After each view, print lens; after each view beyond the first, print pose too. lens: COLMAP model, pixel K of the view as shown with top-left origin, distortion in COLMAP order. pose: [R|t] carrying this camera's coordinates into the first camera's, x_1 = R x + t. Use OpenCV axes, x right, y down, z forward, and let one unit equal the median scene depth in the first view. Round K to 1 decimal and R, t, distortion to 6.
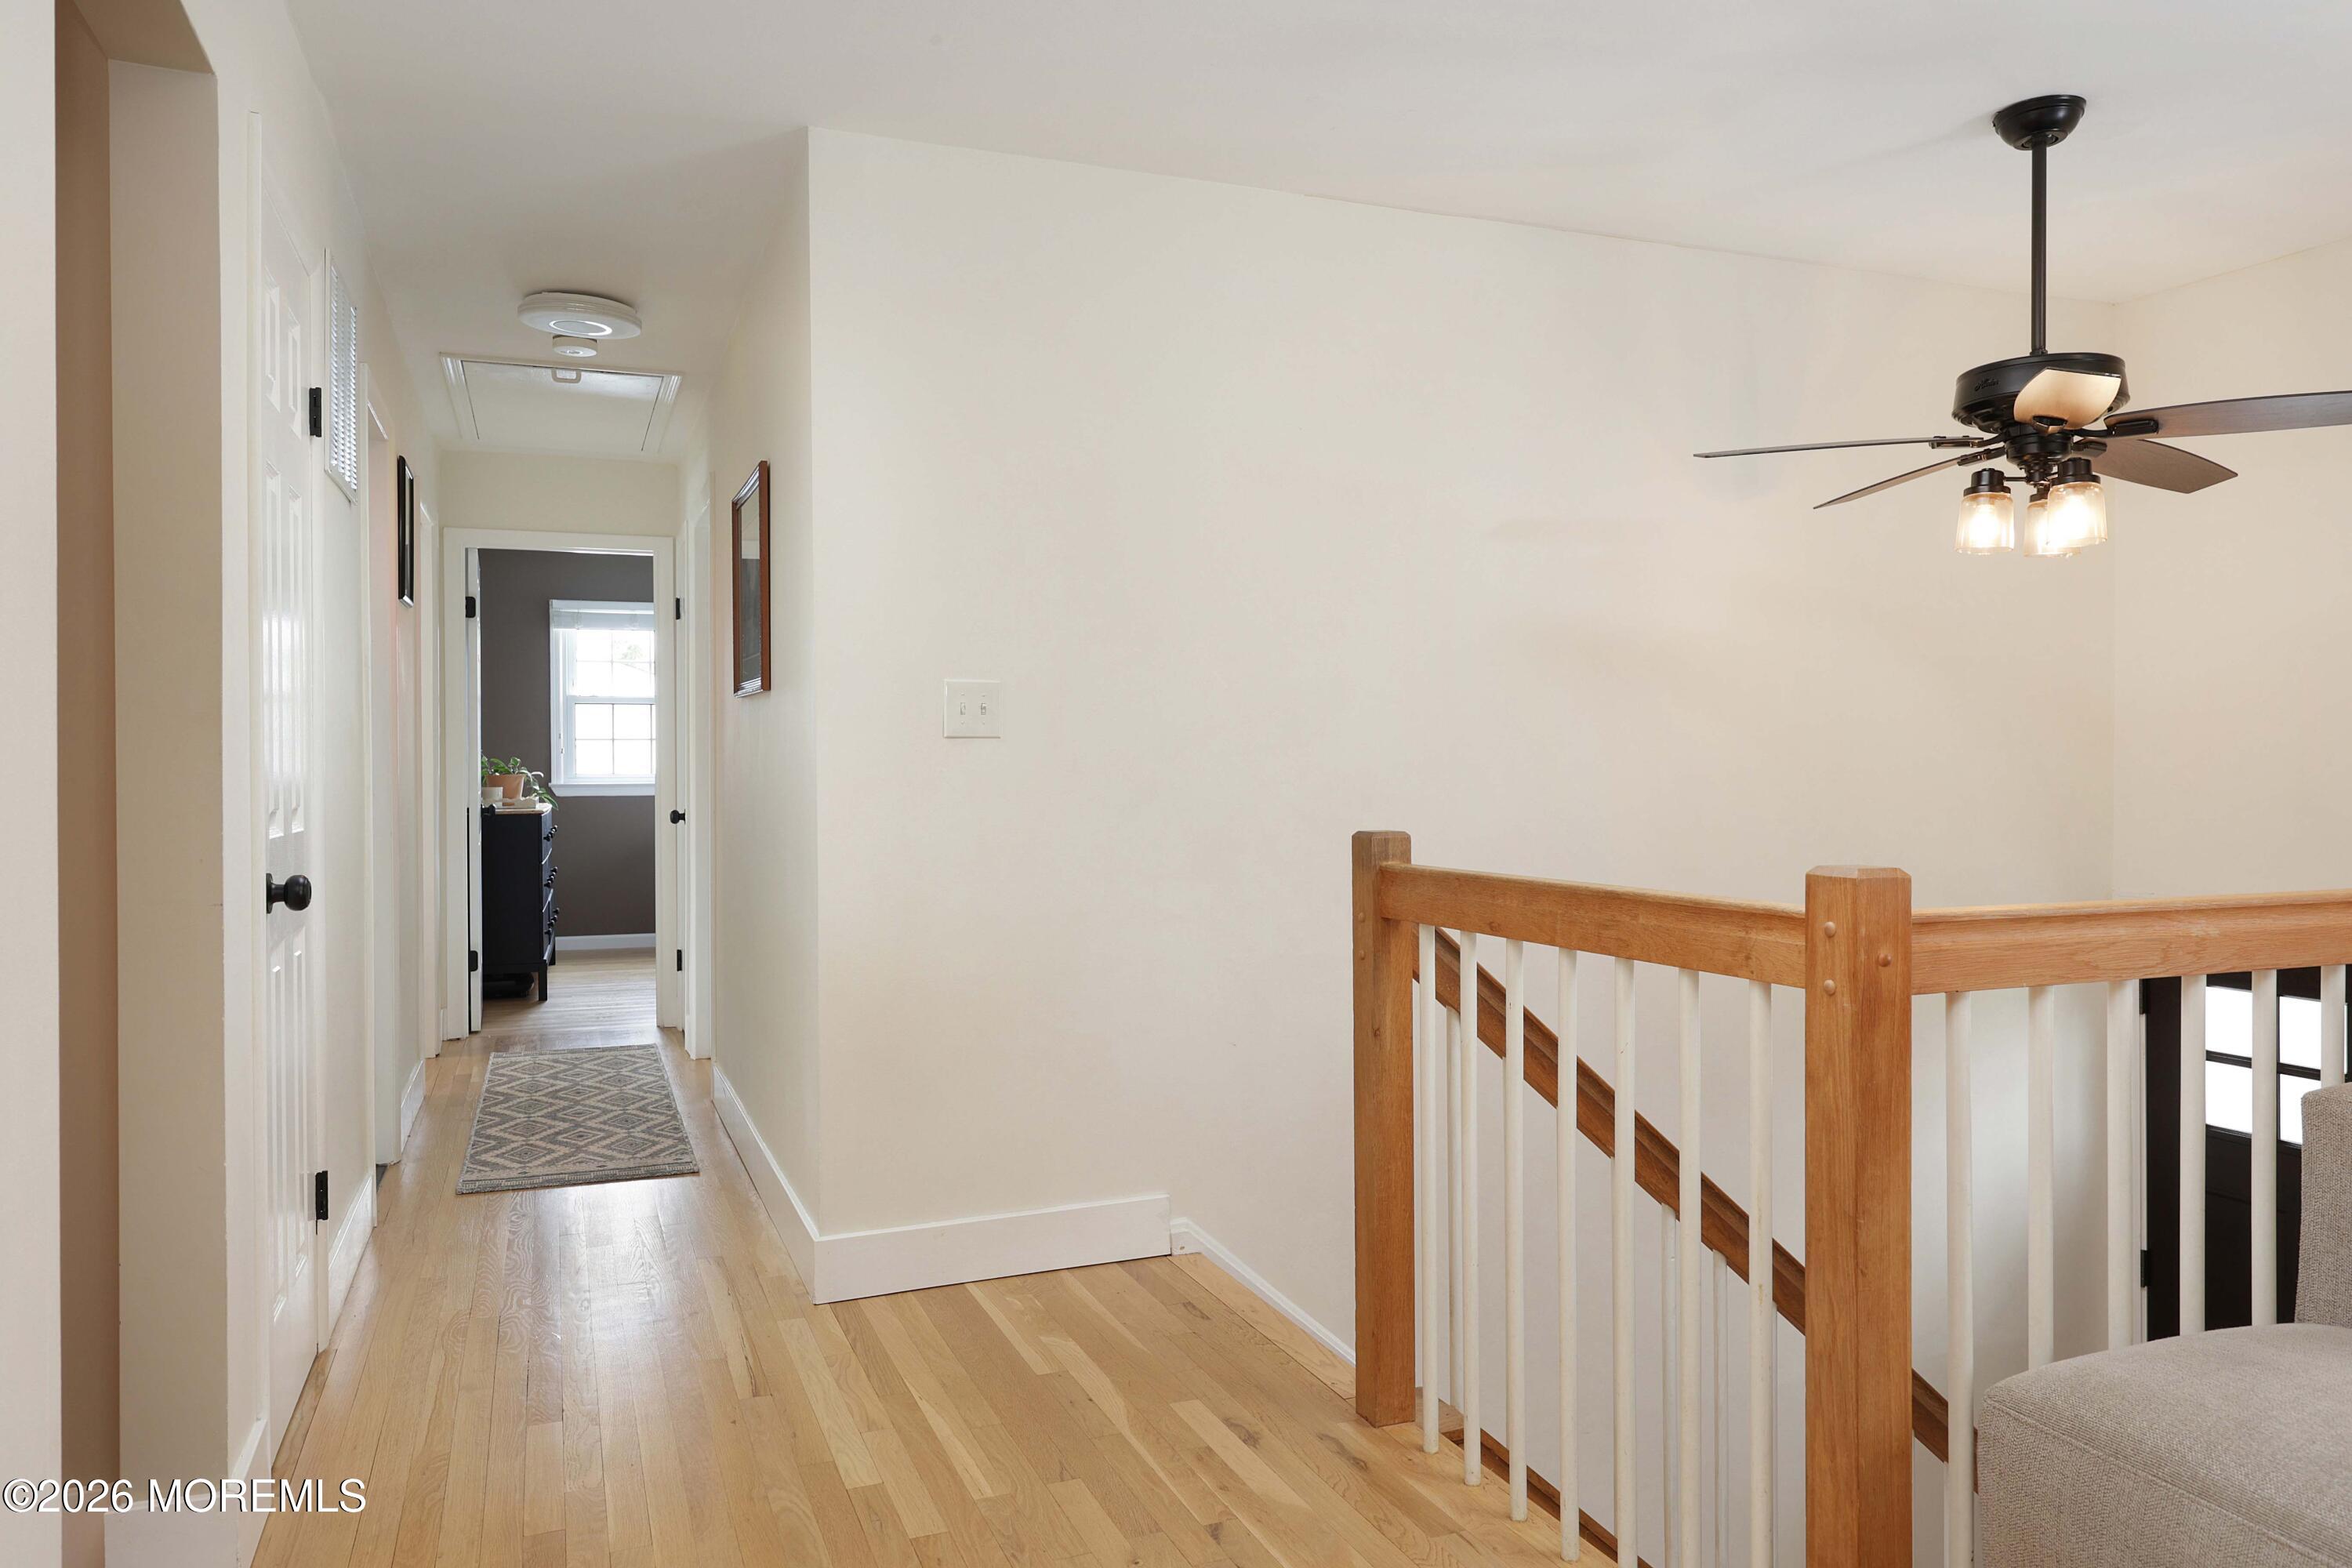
lens RADIAL K [[1572.3, 0, 1181.4], [0, 1572.3, 778.7], [0, 0, 1]] dist [0.005830, 0.000633]
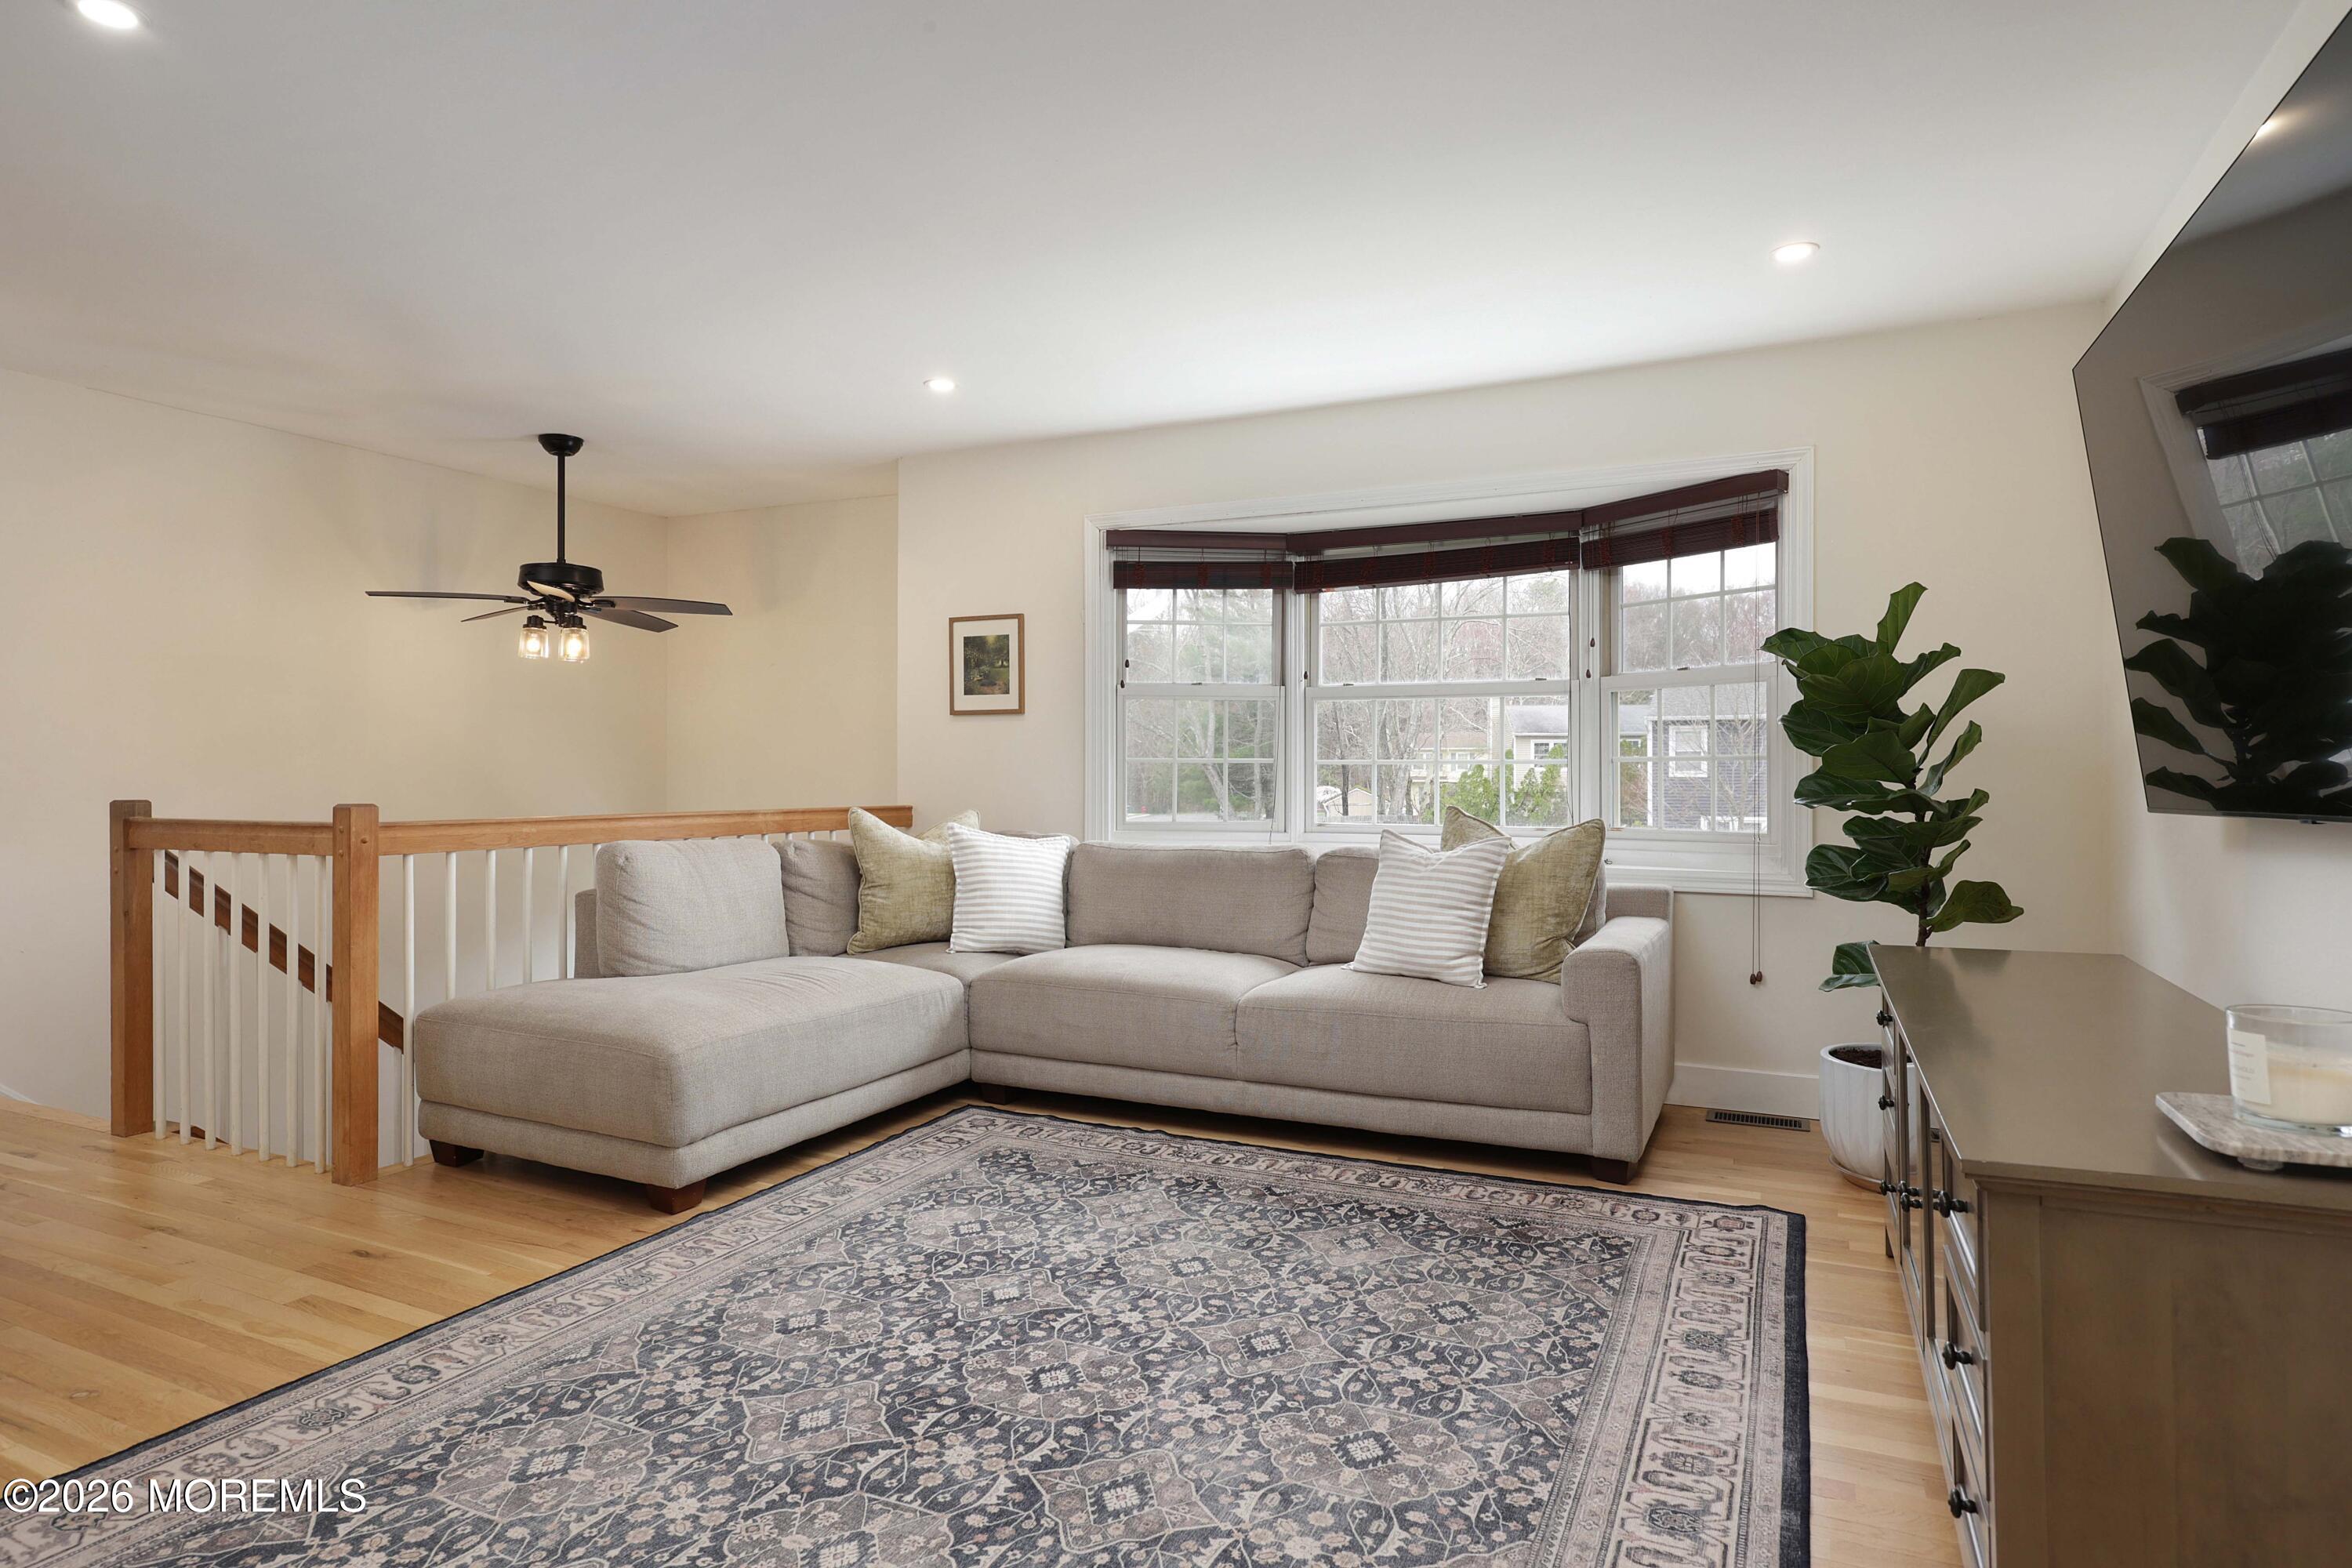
lens RADIAL K [[1309.2, 0, 1188.6], [0, 1309.2, 777.6], [0, 0, 1]] dist [-0.002394, 0.000658]
pose [[0.730354, 0.002986, 0.683063, -0.008265], [0.000712, 0.999987, -0.005133, 0.018309], [-0.683069, 0.004235, 0.730342, -0.927940]]
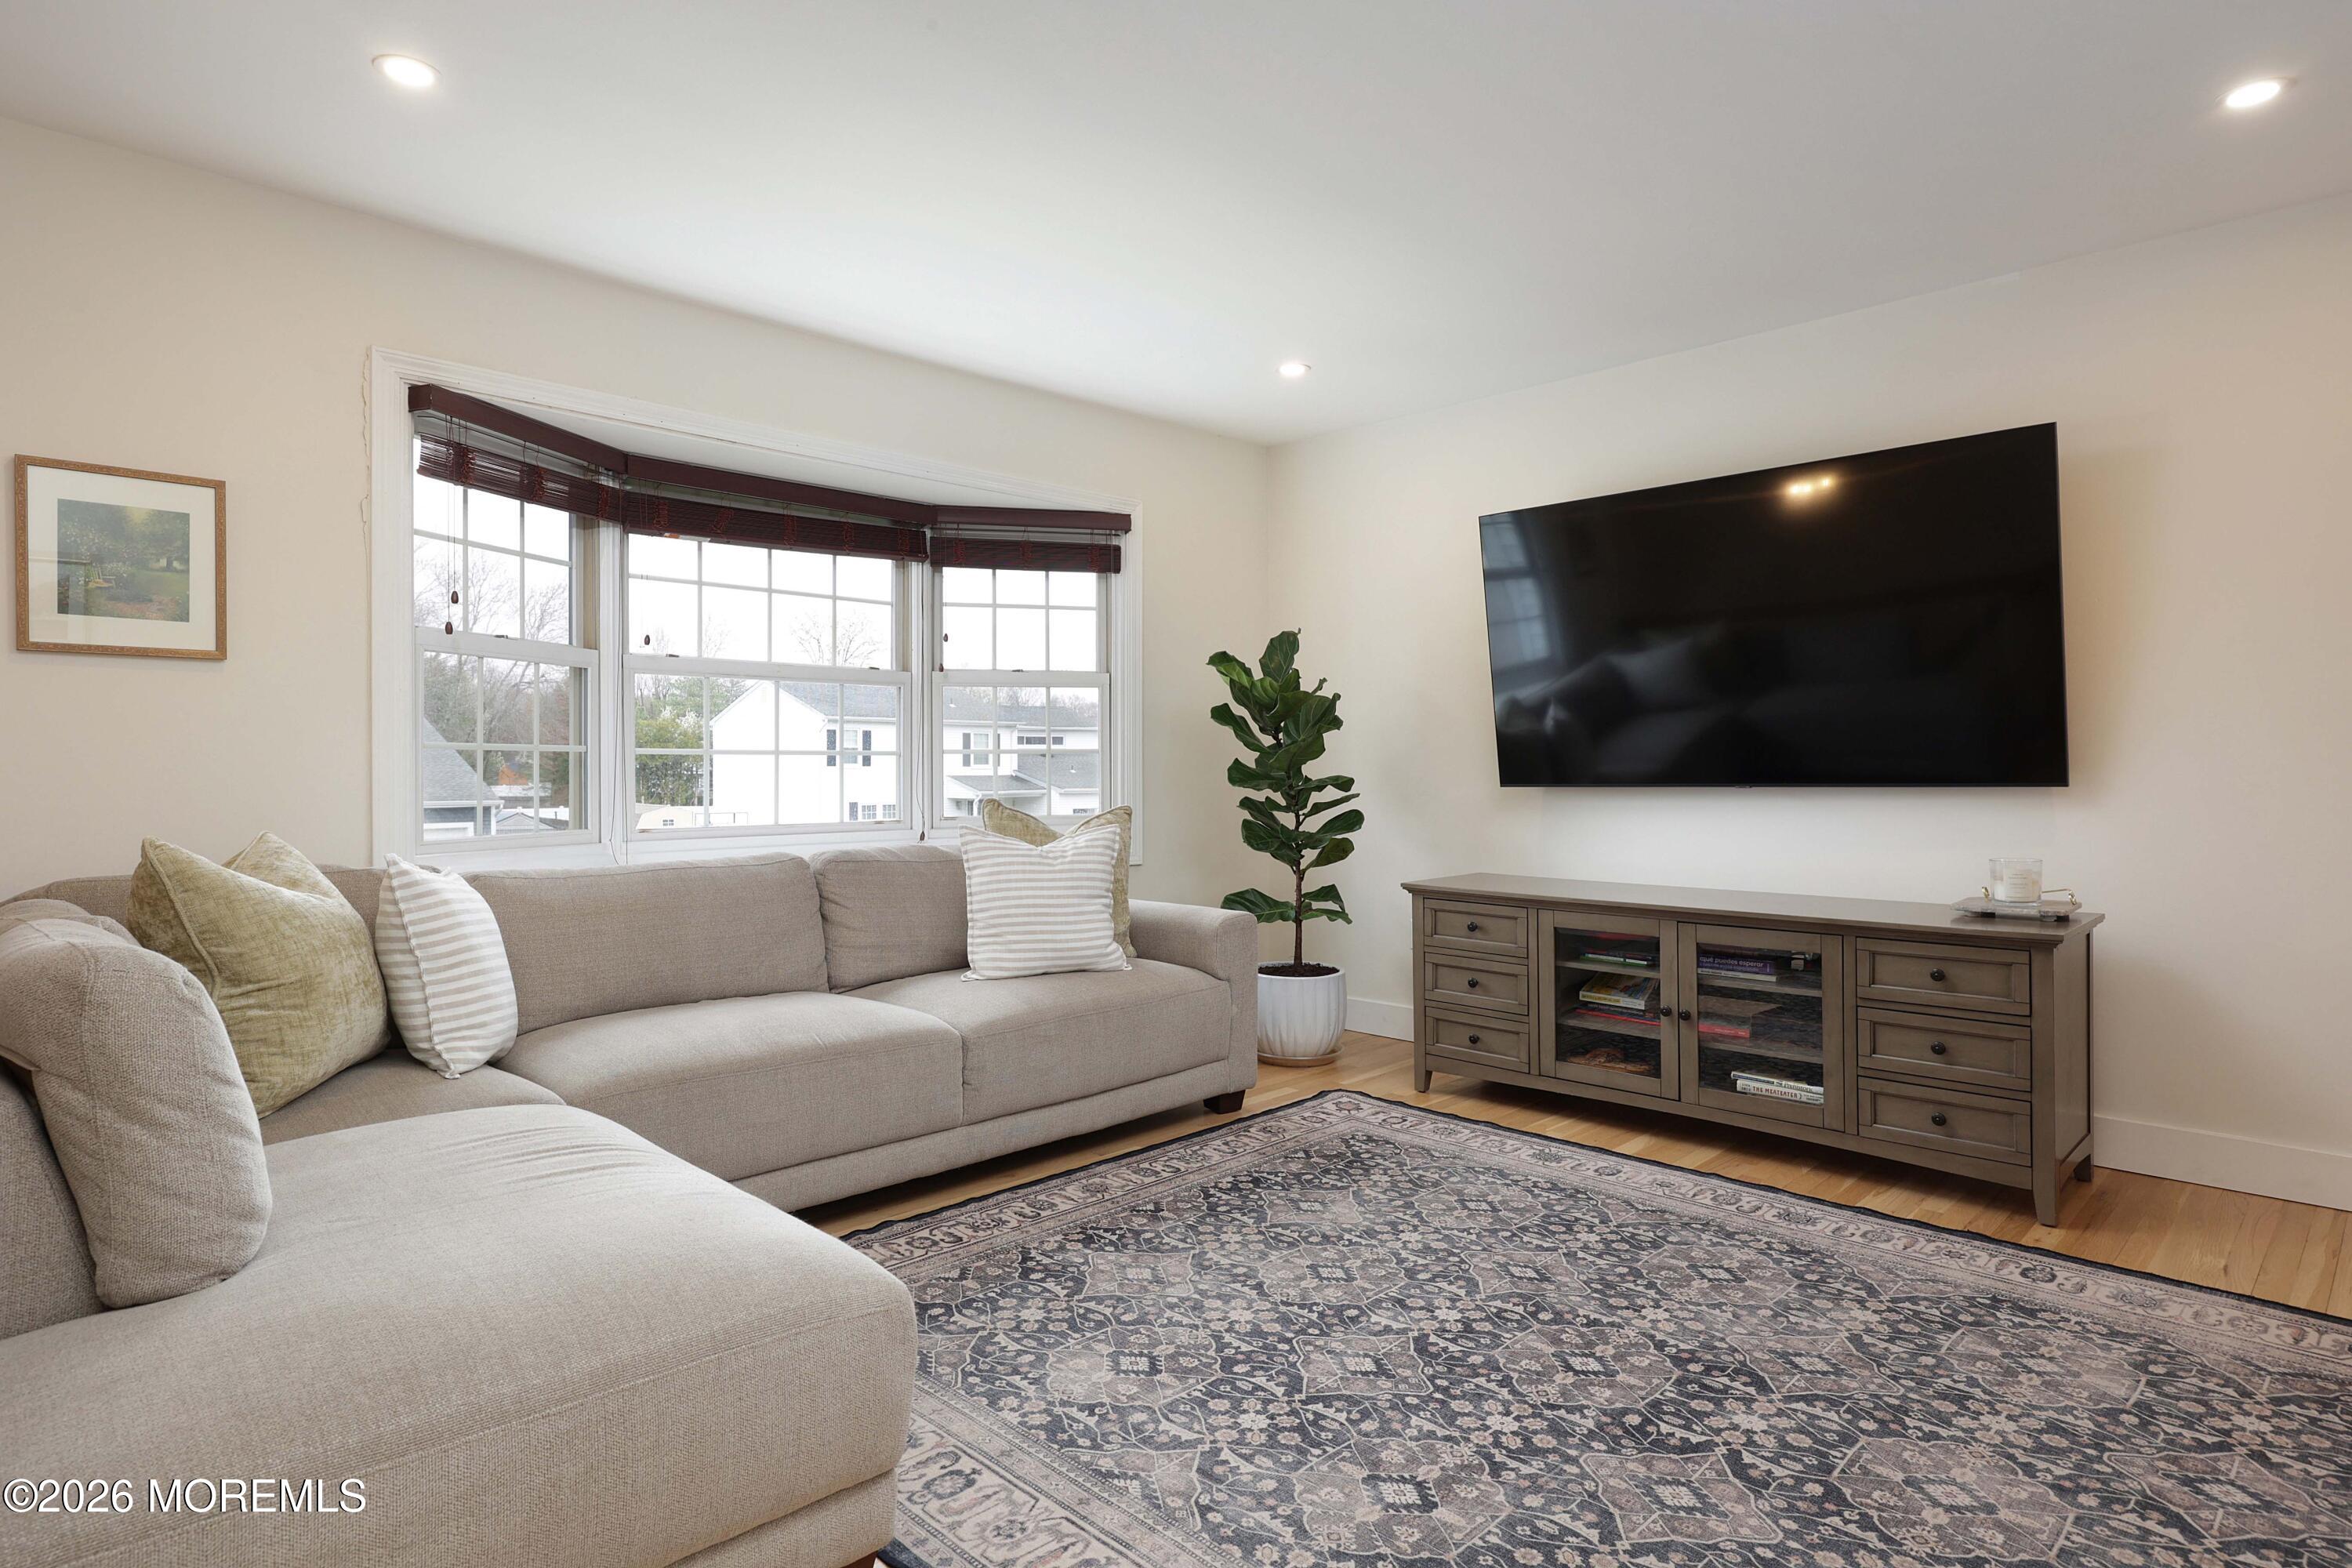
lens RADIAL K [[1260.4, 0, 1213.4], [0, 1260.4, 776.2], [0, 0, 1]] dist [0.002016, 0.001818]
pose [[-0.394854, -0.003923, 0.918736, -0.171899], [0.009301, 0.999923, 0.008267, 0.007836], [-0.918697, 0.011809, -0.394786, 0.451790]]
